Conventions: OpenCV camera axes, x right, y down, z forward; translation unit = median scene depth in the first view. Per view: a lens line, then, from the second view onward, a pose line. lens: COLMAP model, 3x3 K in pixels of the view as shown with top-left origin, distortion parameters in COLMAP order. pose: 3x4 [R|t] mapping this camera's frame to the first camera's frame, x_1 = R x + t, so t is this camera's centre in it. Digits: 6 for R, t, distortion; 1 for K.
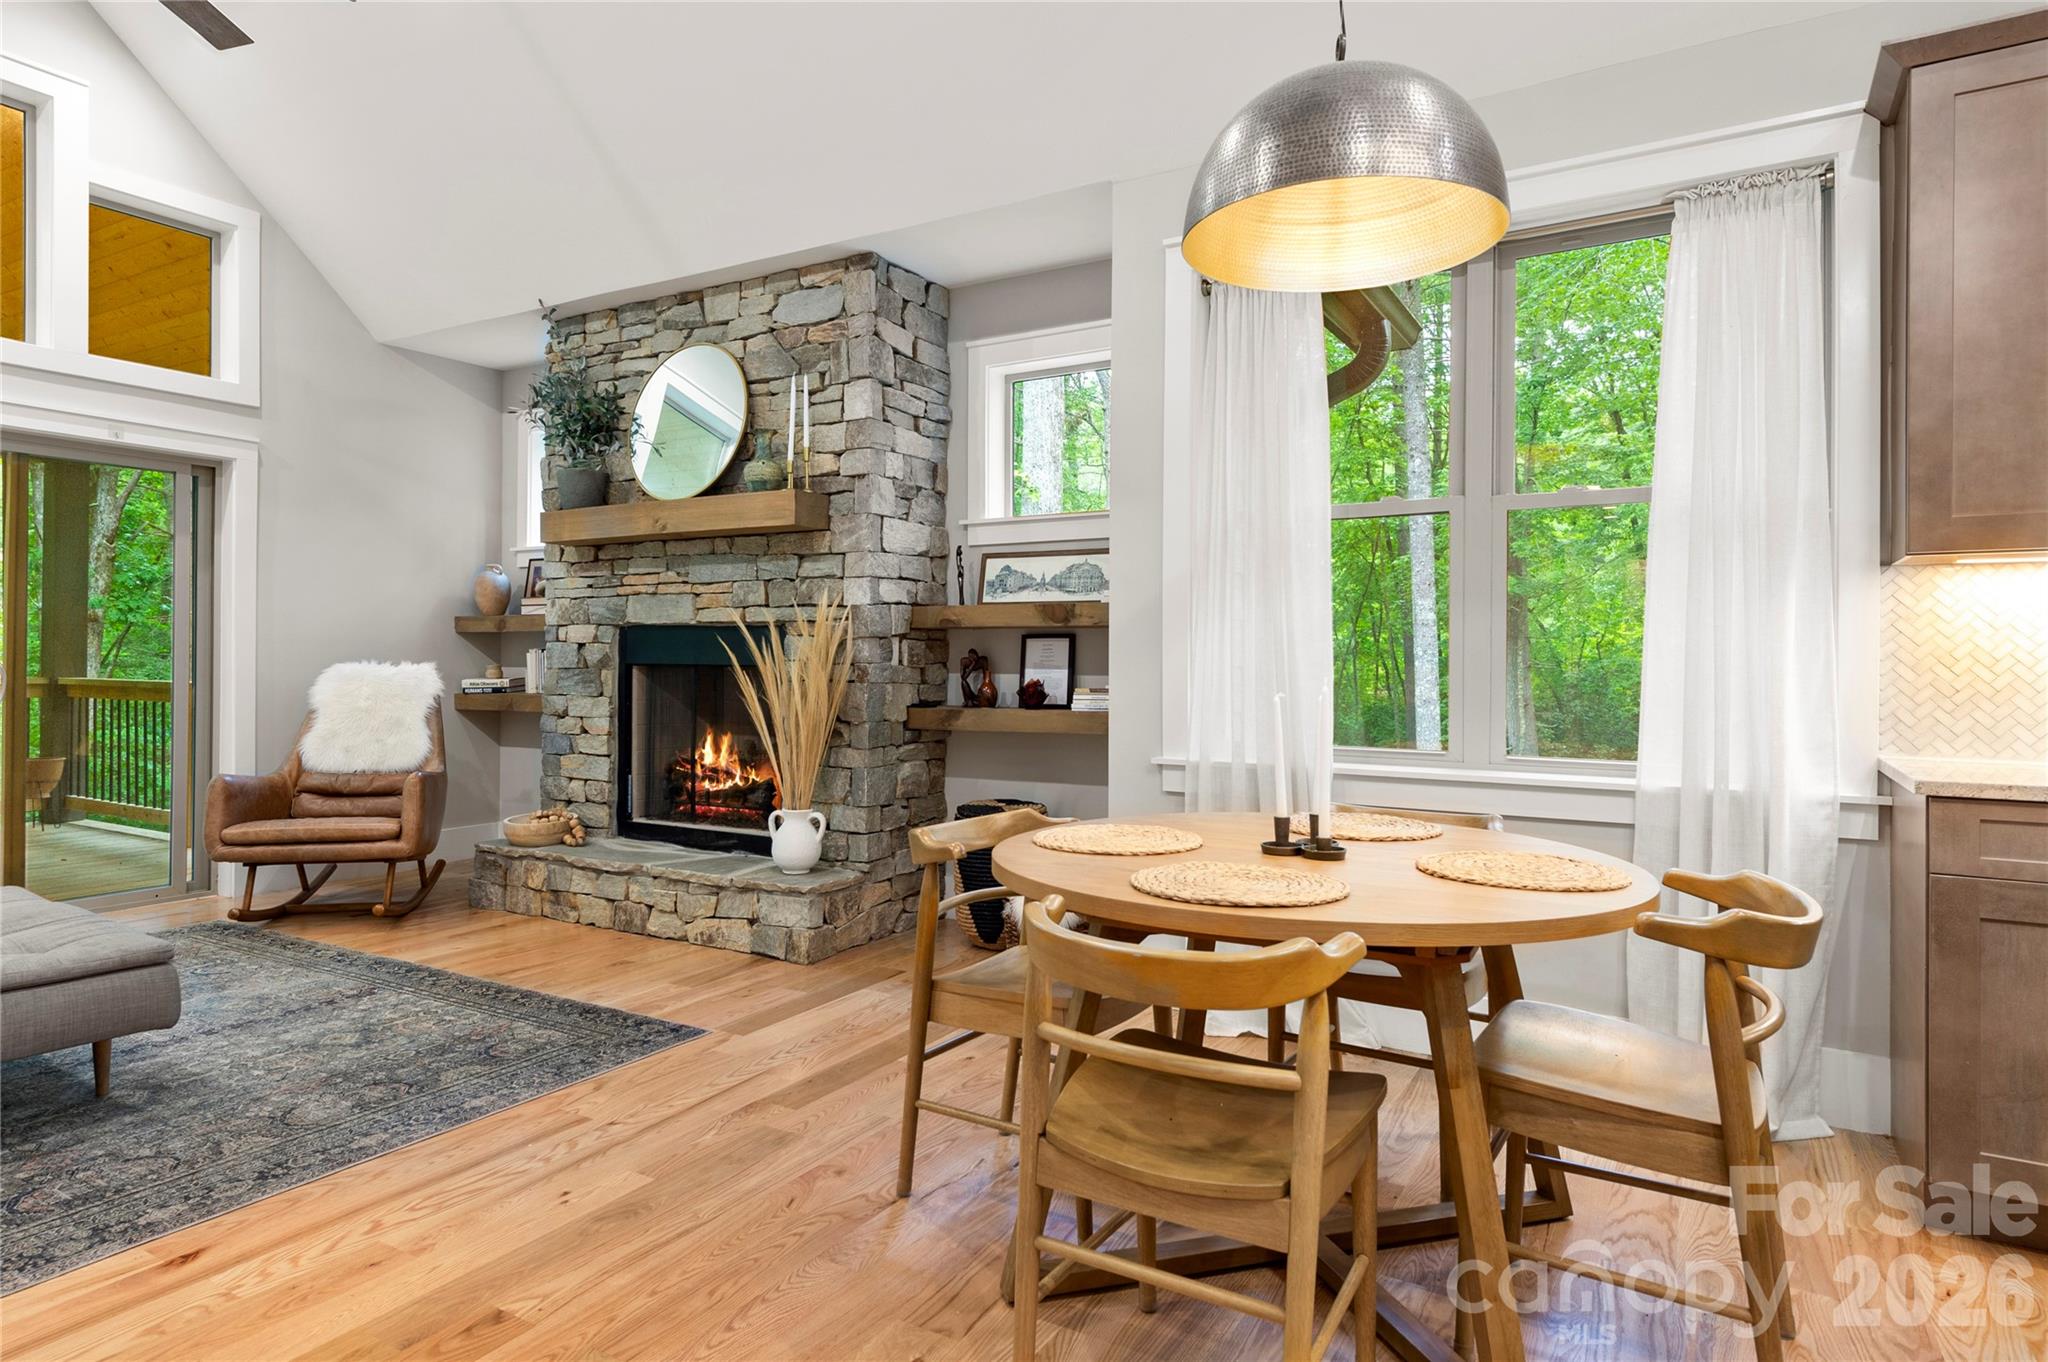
lens RADIAL K [[1132.6, 0, 1022.3], [0, 1132.6, 661.4], [0, 0, 1]] dist [0.003022, -0.007927]
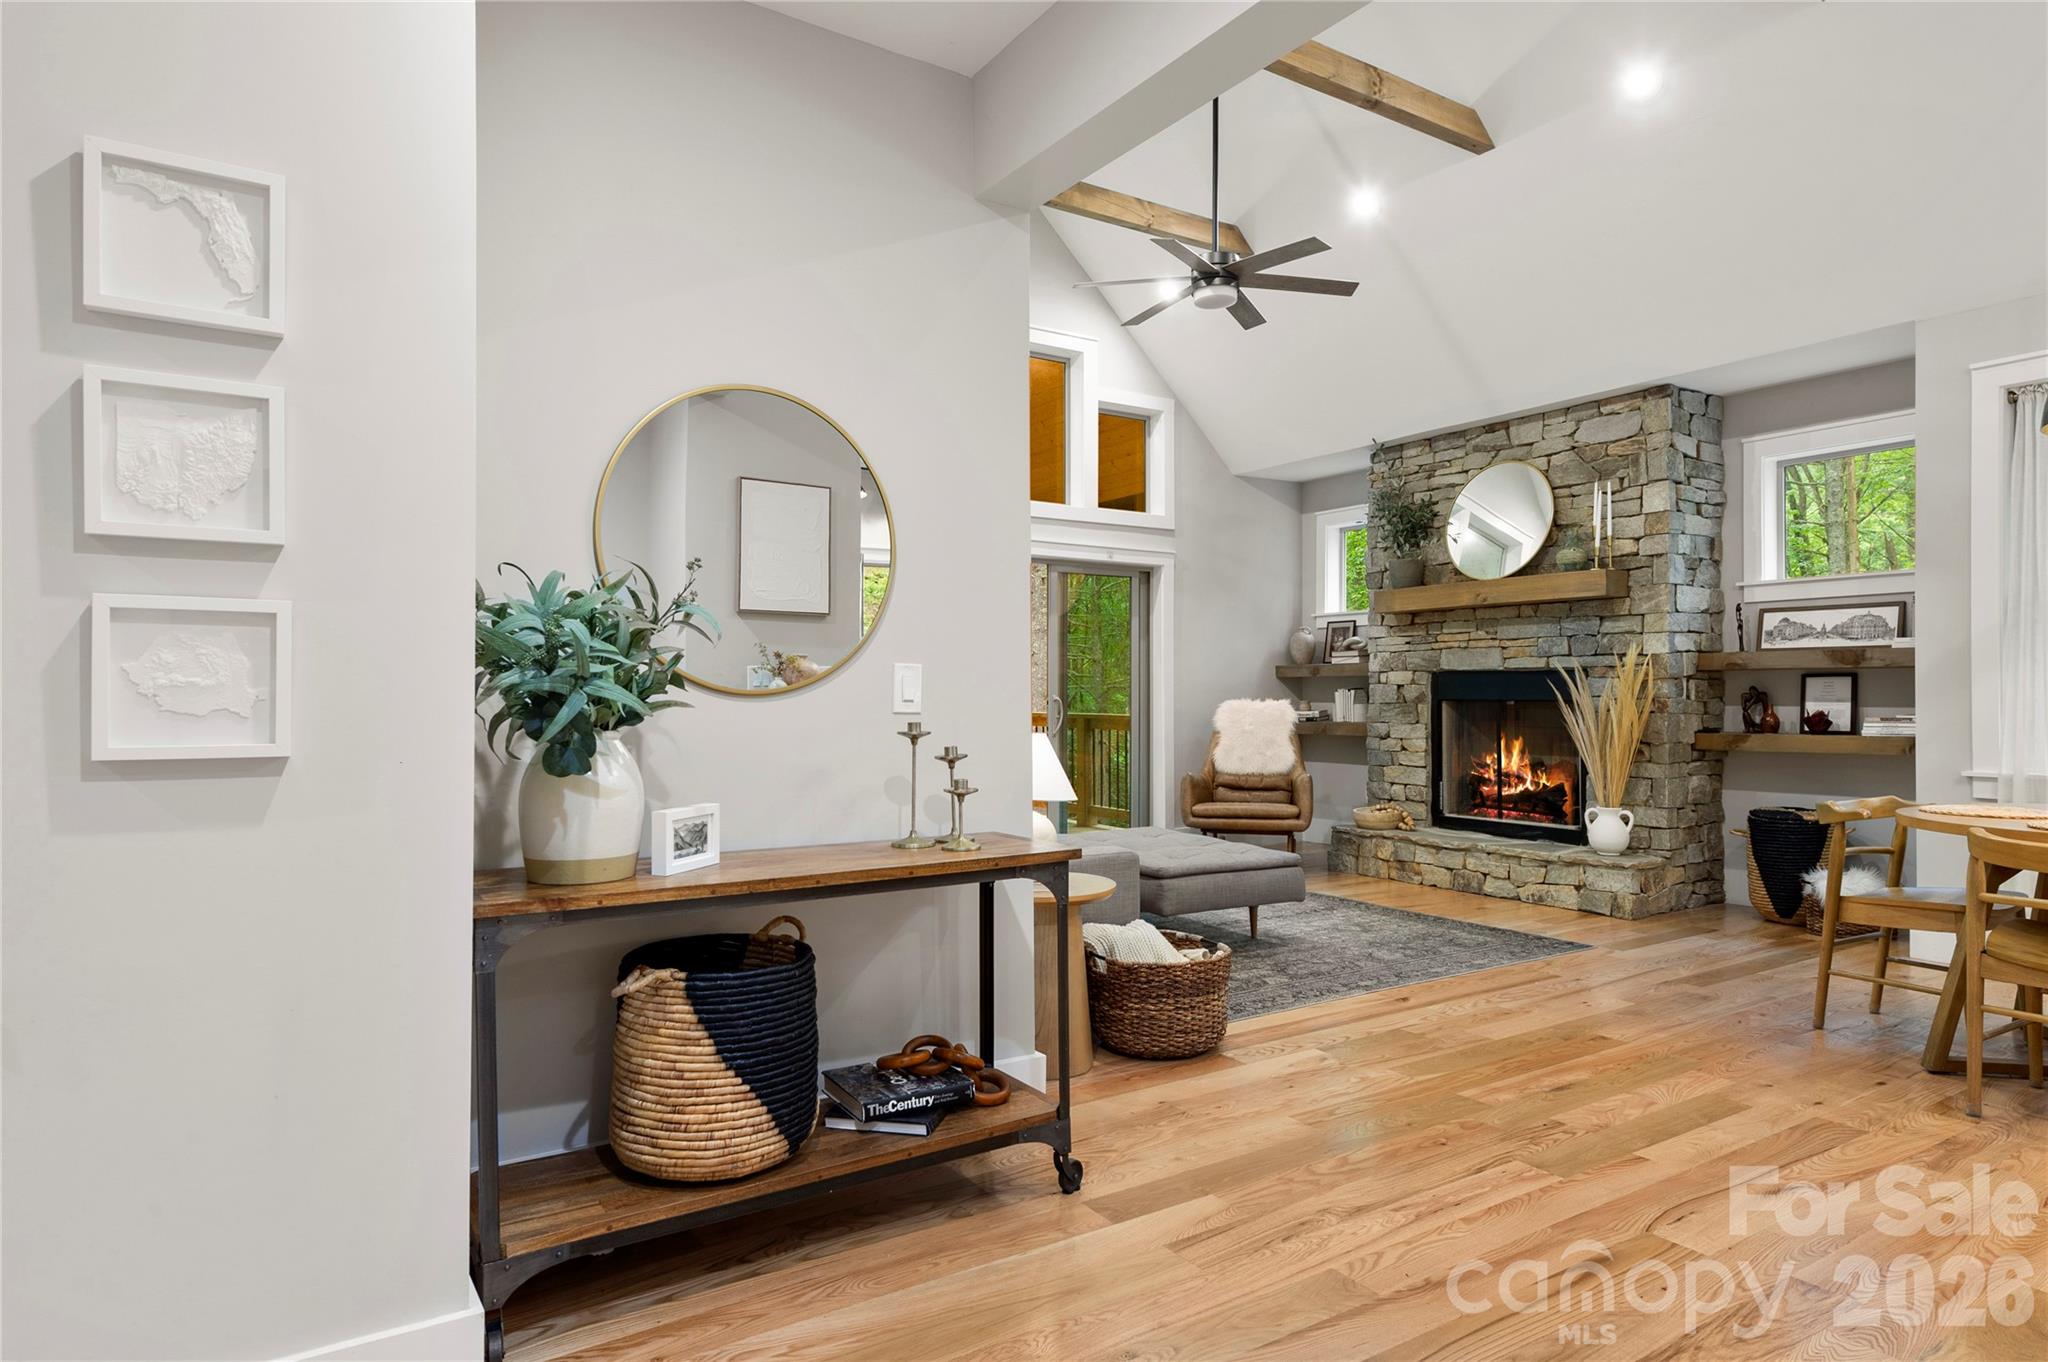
lens RADIAL K [[1132.6, 0, 1019.4], [0, 1132.6, 693.5], [0, 0, 1]] dist [0.003022, -0.007927]
pose [[0.885174, -0.007417, -0.465201, -0.180477], [0.005995, 0.999972, -0.004536, -0.002141], [0.465221, 0.001227, 0.885194, -0.479809]]
